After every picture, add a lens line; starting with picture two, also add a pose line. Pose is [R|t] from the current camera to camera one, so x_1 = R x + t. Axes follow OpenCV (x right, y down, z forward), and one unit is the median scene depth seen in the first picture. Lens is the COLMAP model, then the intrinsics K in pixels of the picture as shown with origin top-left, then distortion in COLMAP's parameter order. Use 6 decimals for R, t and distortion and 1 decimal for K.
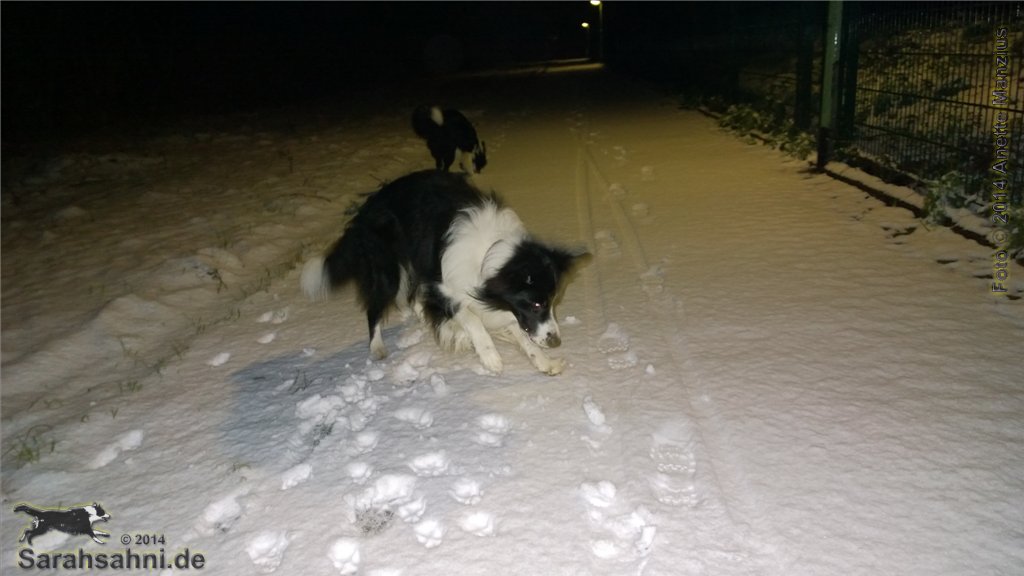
lens RADIAL K [[706.7, 0, 529.6], [0, 706.7, 285.9], [0, 0, 1]] dist [0.064291, -0.078143]
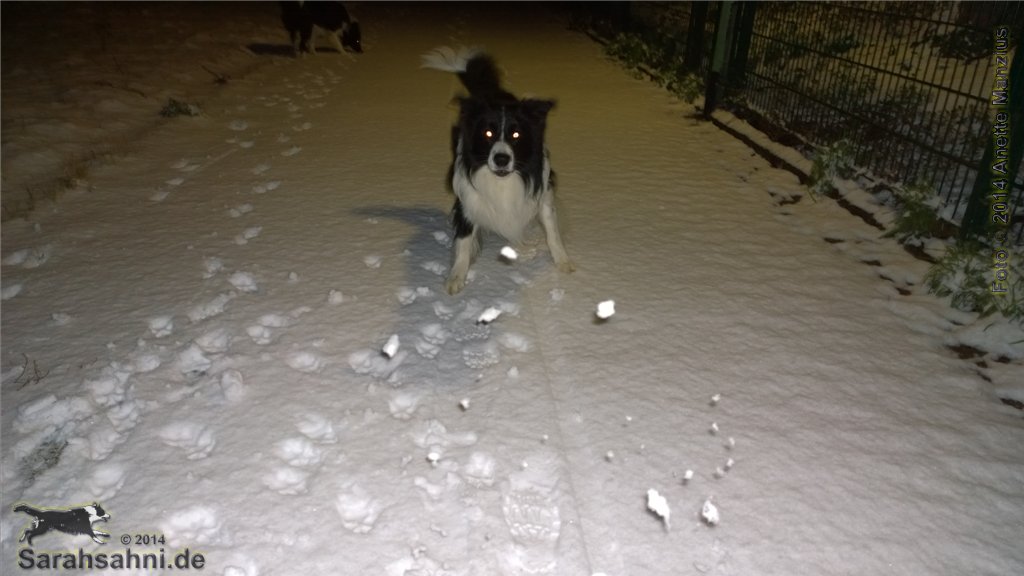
lens RADIAL K [[706.7, 0, 529.6], [0, 706.7, 285.9], [0, 0, 1]] dist [0.064291, -0.078143]
pose [[0.981519, 0.055803, 0.183046, 0.032172], [-0.077231, 0.990691, 0.112105, -0.066639], [-0.175087, -0.124170, 0.976692, 0.204492]]
